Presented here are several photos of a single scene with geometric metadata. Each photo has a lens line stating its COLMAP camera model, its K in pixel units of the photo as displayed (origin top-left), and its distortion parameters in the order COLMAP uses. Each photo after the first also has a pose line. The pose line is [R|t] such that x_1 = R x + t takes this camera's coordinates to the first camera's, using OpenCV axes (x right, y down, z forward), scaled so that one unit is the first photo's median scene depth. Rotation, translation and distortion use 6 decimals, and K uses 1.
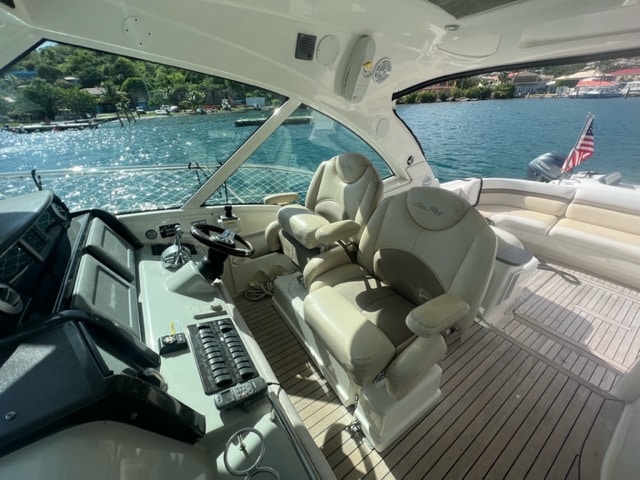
lens RADIAL K [[257.1, 0, 318.4], [0, 257.1, 239.0], [0, 0, 1]] dist [-0.002603, 0.000458]
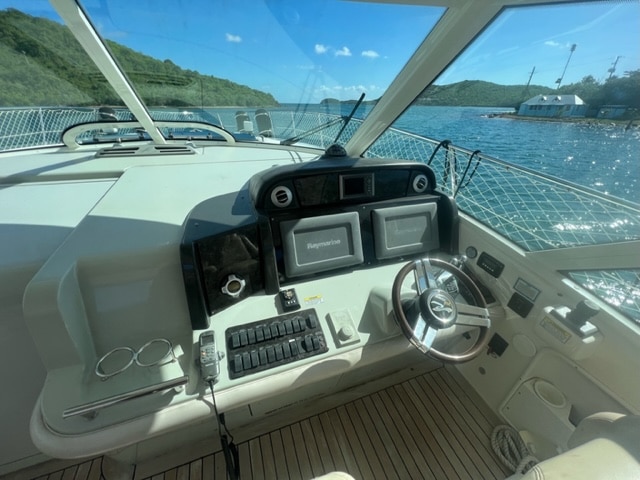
lens RADIAL K [[257.1, 0, 318.4], [0, 257.1, 239.0], [0, 0, 1]] dist [-0.002603, 0.000458]
pose [[-0.261538, 0.480614, -0.837023, 0.163088], [-0.460828, 0.699803, 0.545814, -0.353690], [0.848078, 0.528475, 0.038455, 0.737583]]
